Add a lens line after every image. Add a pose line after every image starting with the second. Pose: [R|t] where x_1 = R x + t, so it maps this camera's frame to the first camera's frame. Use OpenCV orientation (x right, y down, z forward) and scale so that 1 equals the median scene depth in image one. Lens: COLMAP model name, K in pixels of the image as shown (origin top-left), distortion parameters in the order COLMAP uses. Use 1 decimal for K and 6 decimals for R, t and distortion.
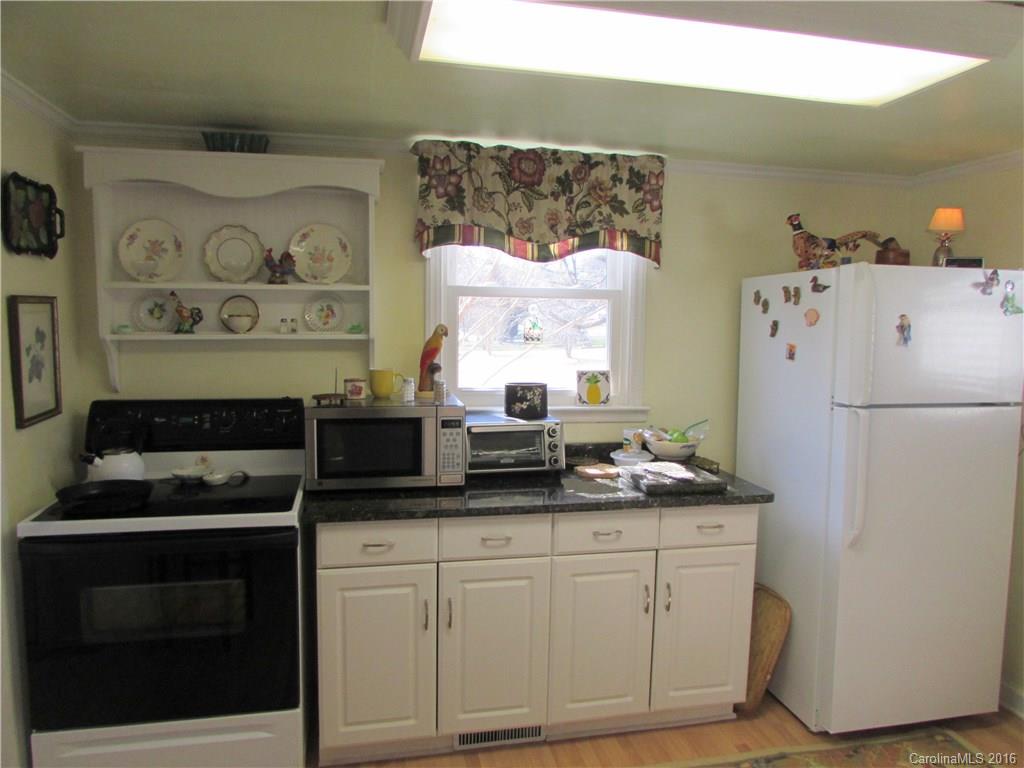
lens RADIAL K [[718.6, 0, 514.6], [0, 718.6, 388.7], [0, 0, 1]] dist [-0.037687, 0.012975]
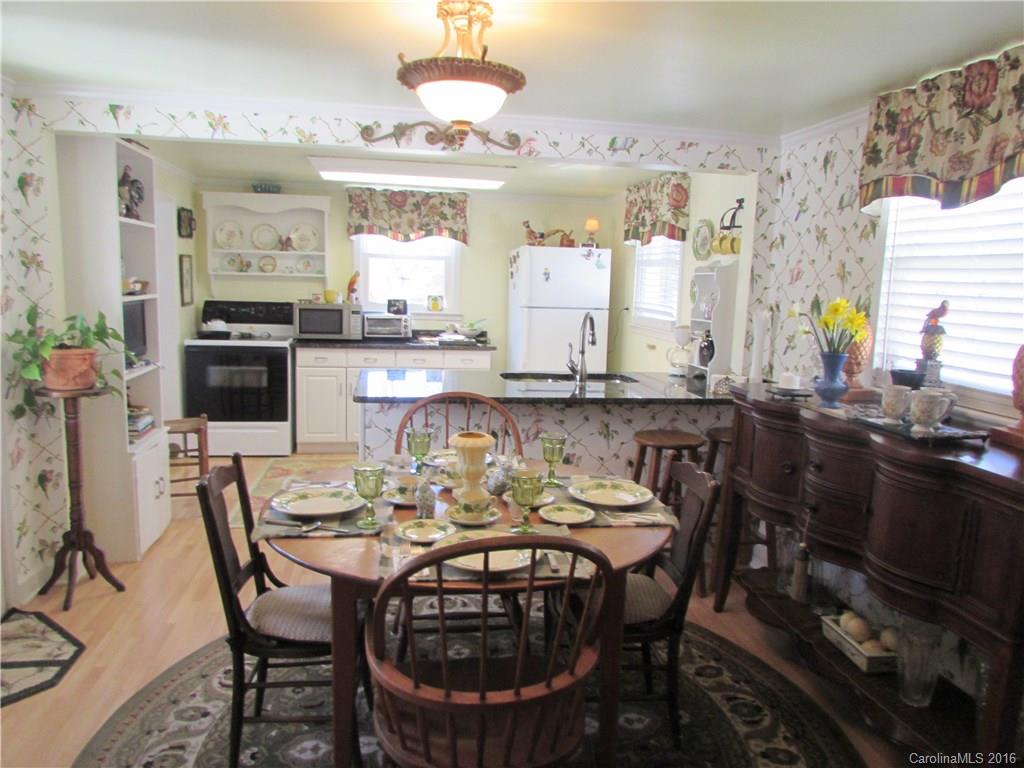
lens RADIAL K [[718.6, 0, 510.3], [0, 718.6, 380.1], [0, 0, 1]] dist [-0.037687, 0.012975]
pose [[0.998774, 0.024393, -0.043073, 0.473247], [-0.022896, 0.999128, 0.034903, 0.160418], [0.043887, -0.033874, 0.998462, -1.197792]]
